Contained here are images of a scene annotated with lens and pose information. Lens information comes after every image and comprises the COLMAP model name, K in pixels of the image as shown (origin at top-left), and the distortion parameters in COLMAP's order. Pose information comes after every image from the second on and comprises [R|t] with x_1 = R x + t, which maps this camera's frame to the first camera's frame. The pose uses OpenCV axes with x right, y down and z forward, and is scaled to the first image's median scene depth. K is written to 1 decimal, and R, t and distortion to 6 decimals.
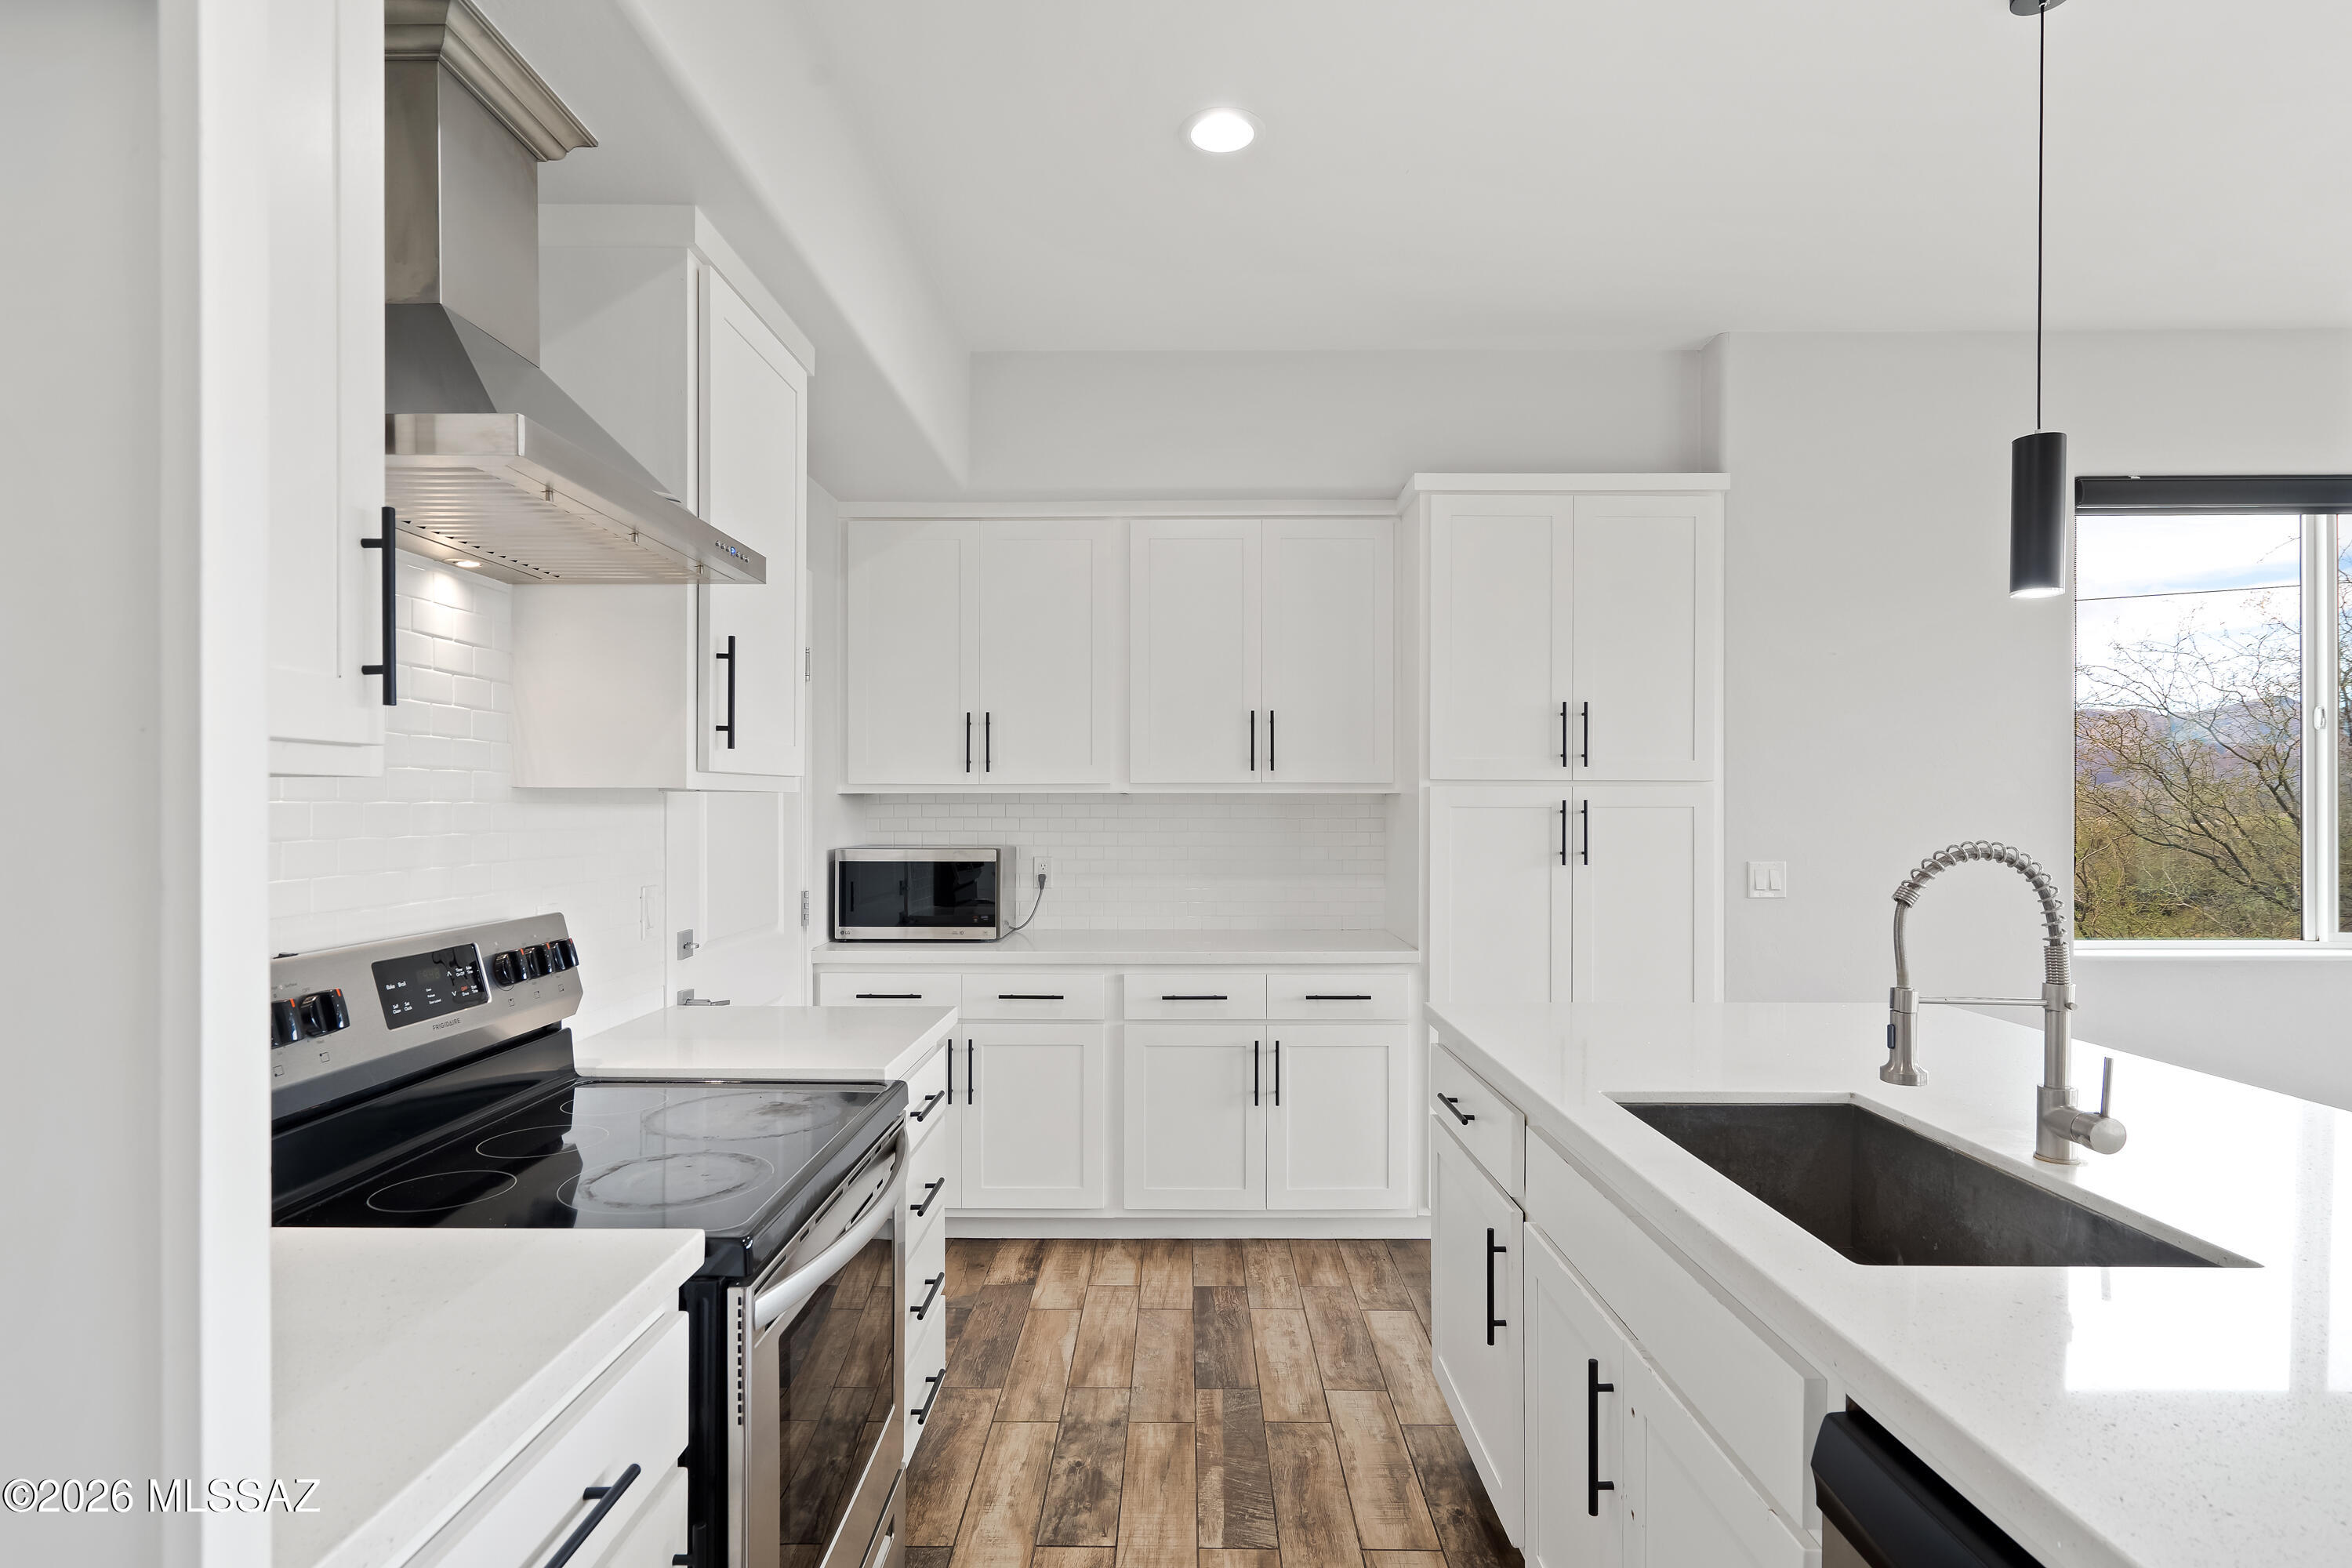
lens RADIAL K [[1172.6, 0, 1177.5], [0, 1172.6, 804.1], [0, 0, 1]] dist [-0.002288, 0.000112]
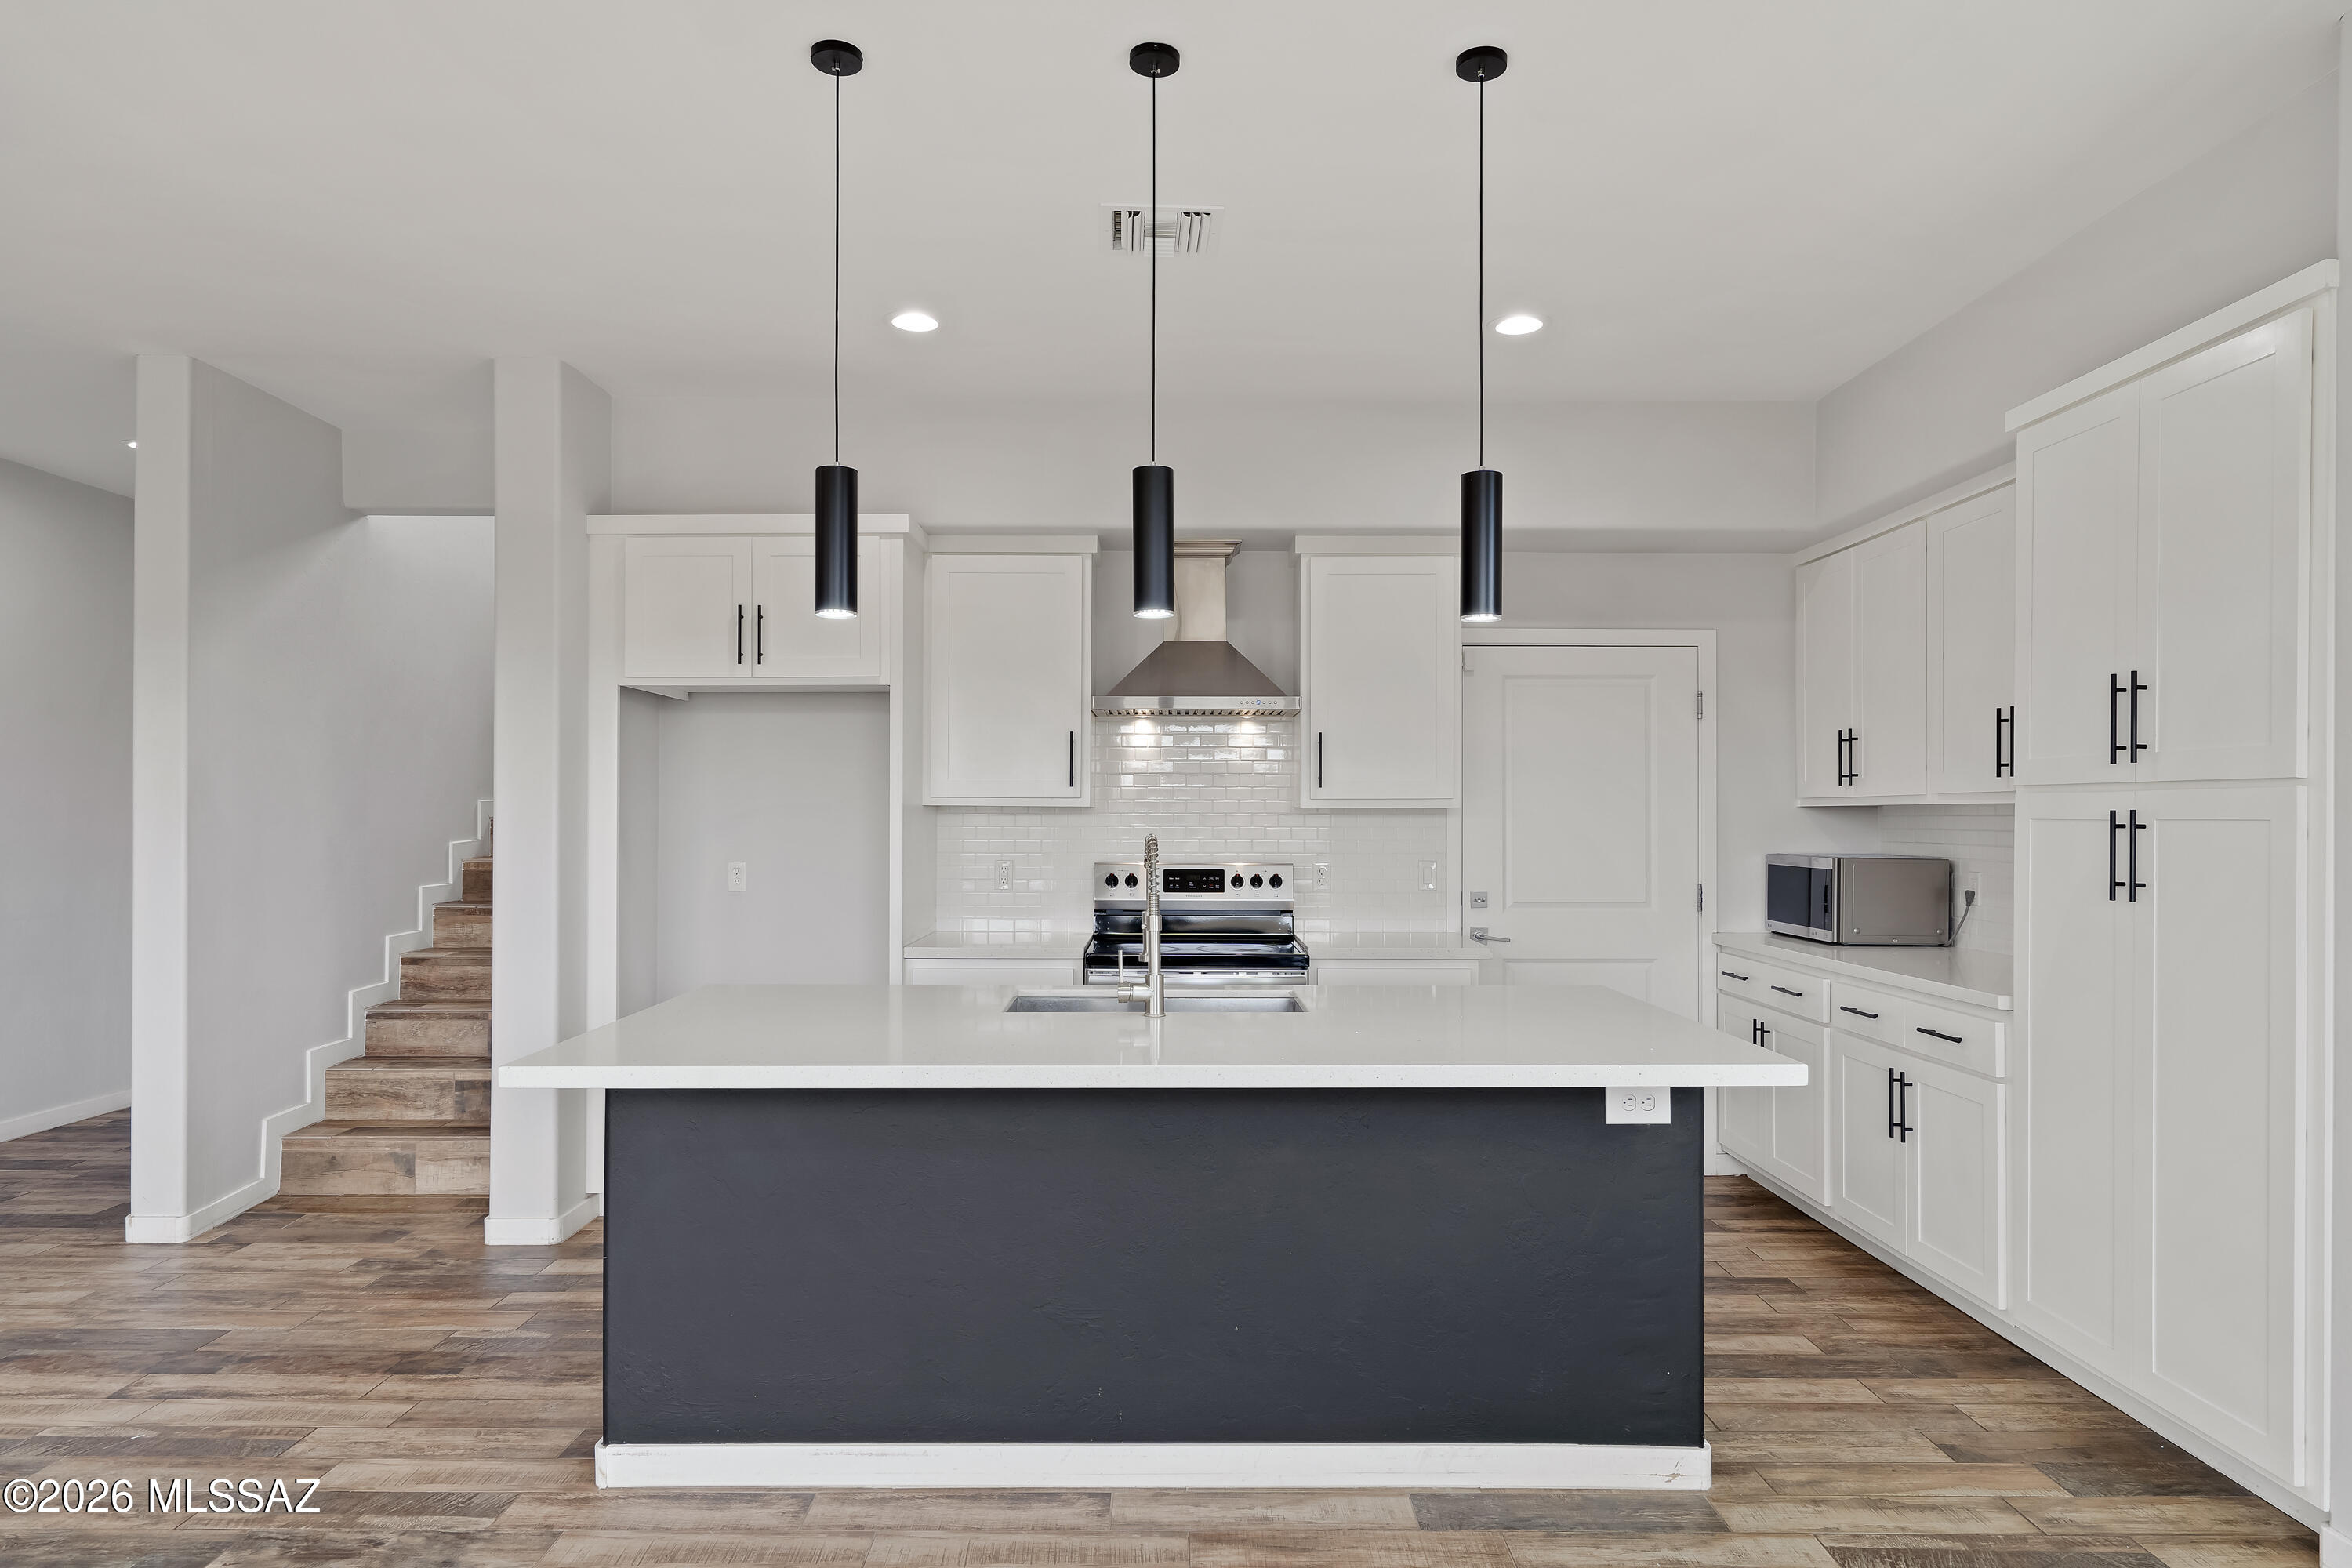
lens RADIAL K [[1408.1, 0, 1180.4], [0, 1408.1, 801.4], [0, 0, 1]] dist [-0.002504, 0.001462]
pose [[0.009353, -0.010228, -0.999904, 1.190764], [0.000237, 0.999948, -0.010226, -0.000178], [0.999956, -0.000141, 0.009354, 0.422601]]
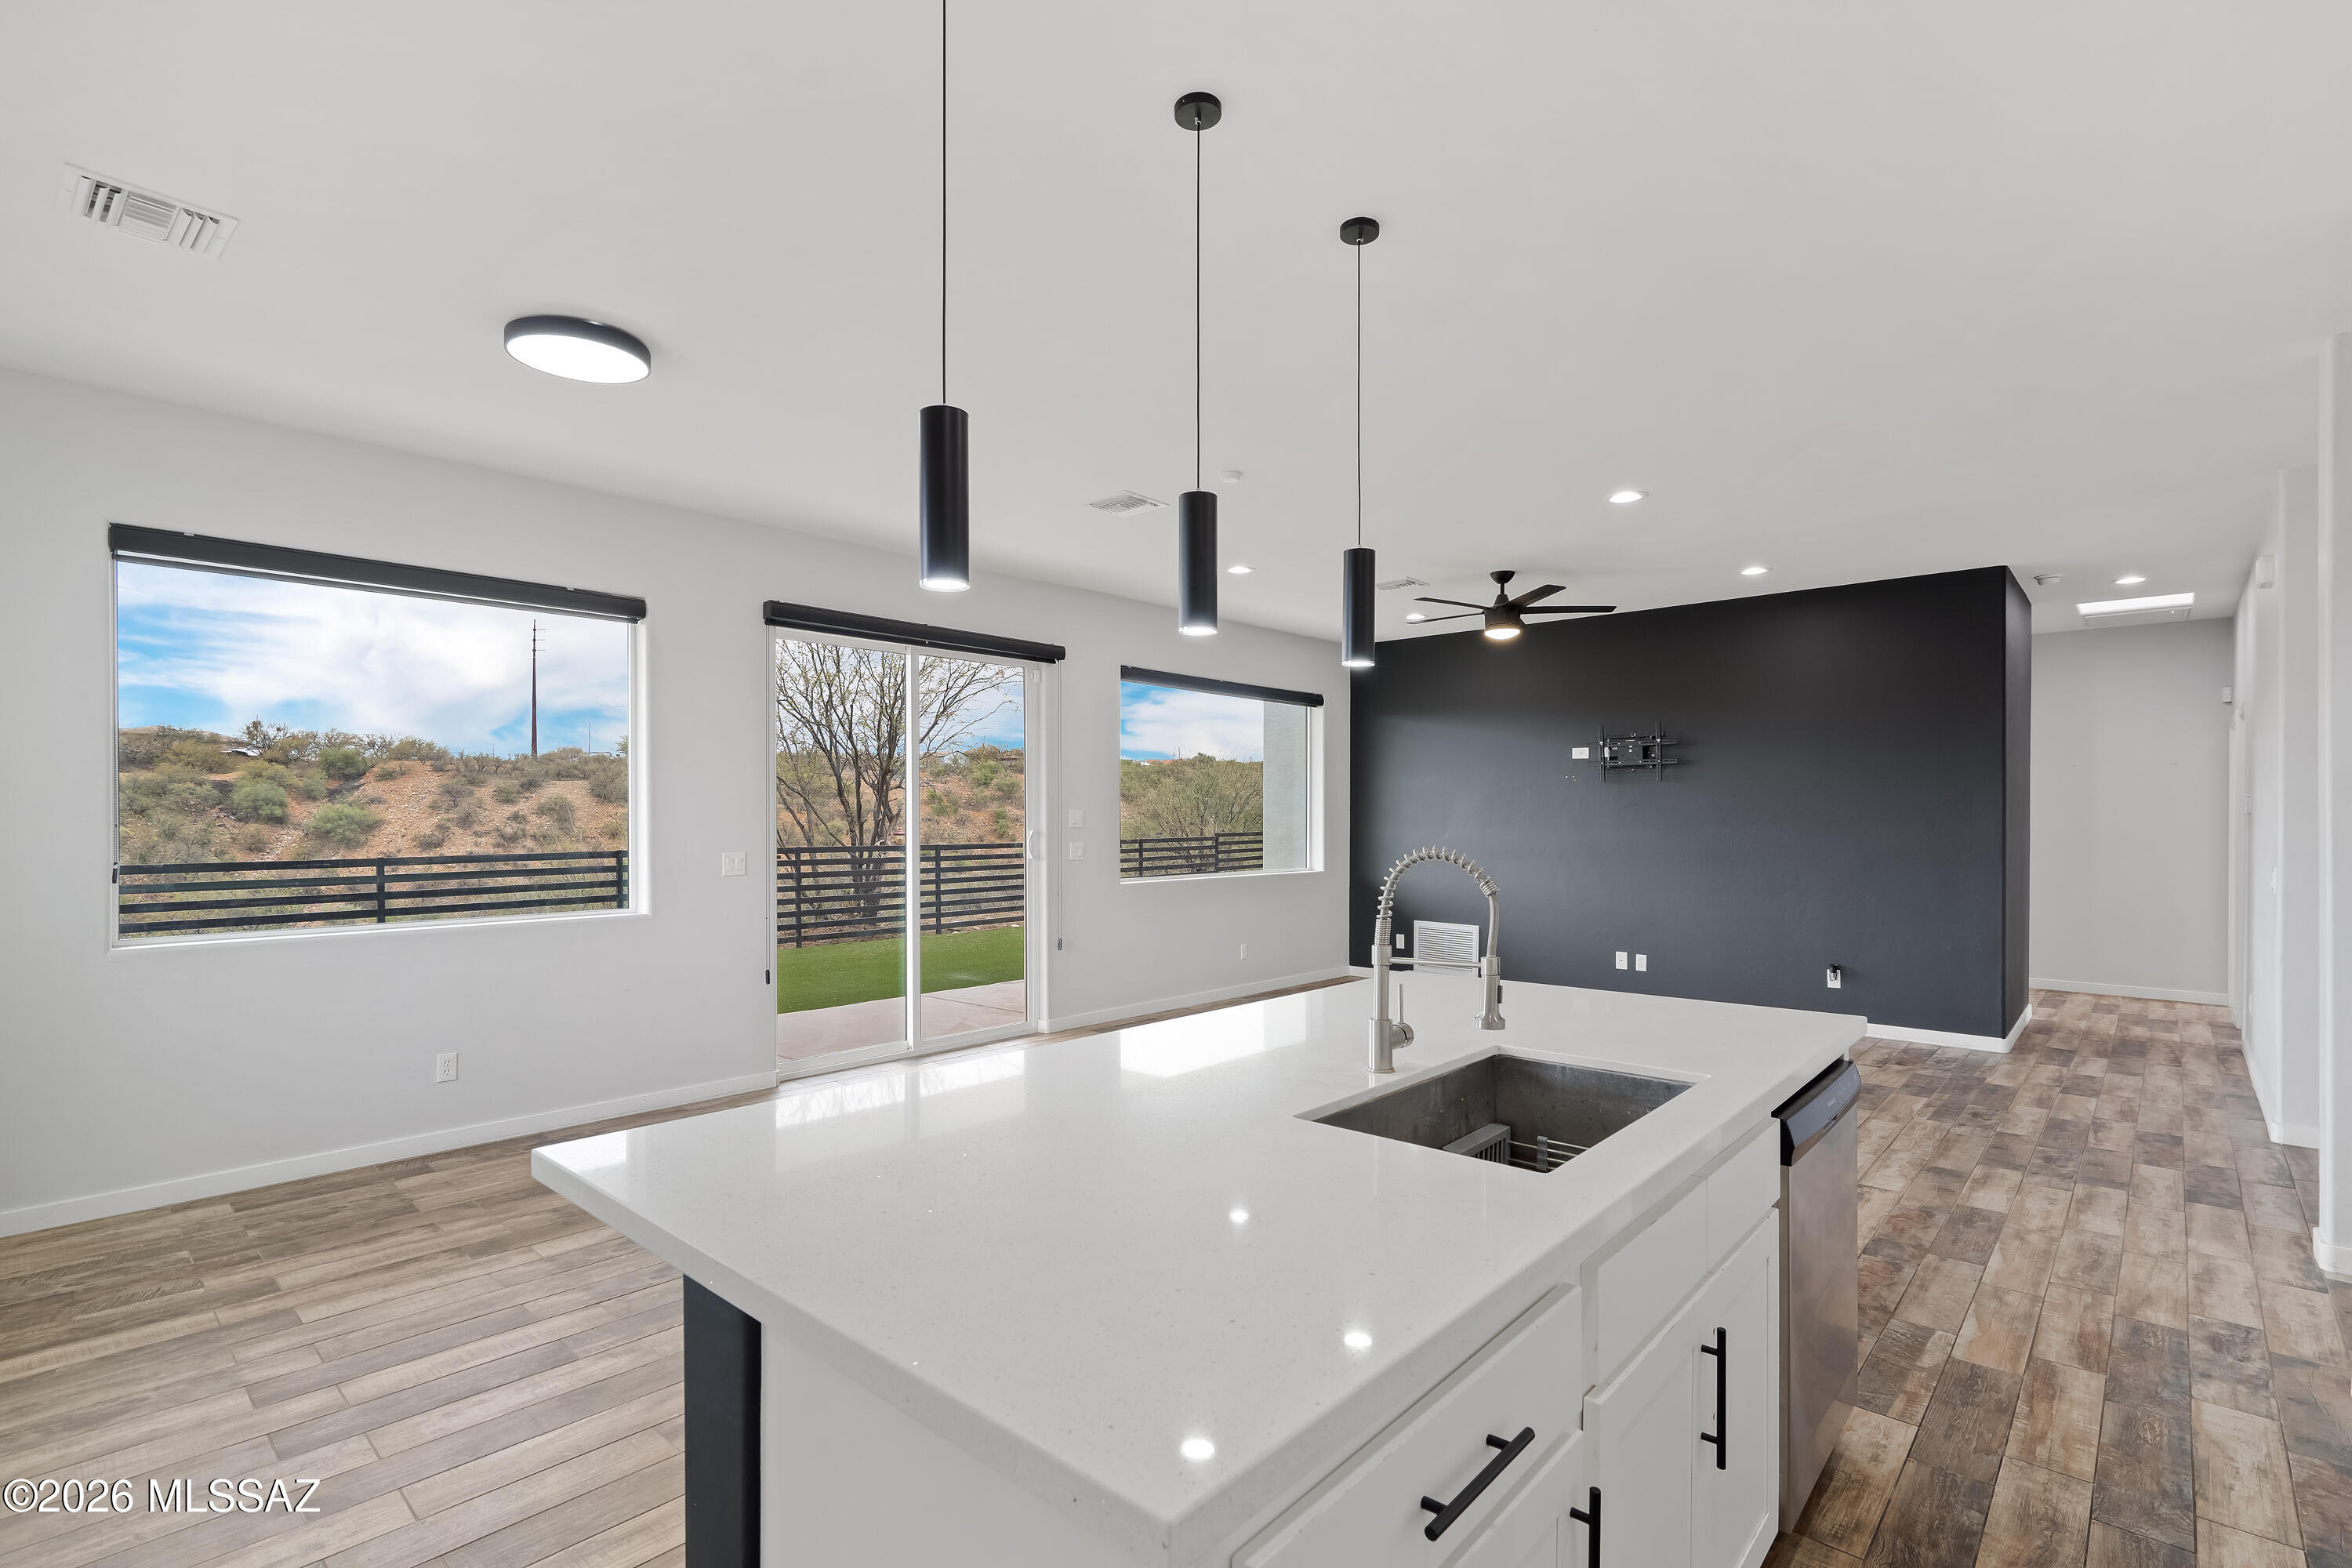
lens RADIAL K [[1079.9, 0, 1175.2], [0, 1079.9, 819.1], [0, 0, 1]] dist [-0.007866, 0.001594]
pose [[-0.739394, -0.004128, 0.673260, 0.018796], [-0.002637, 0.999991, 0.003236, -0.004424], [-0.673267, 0.000617, -0.739399, 0.884659]]
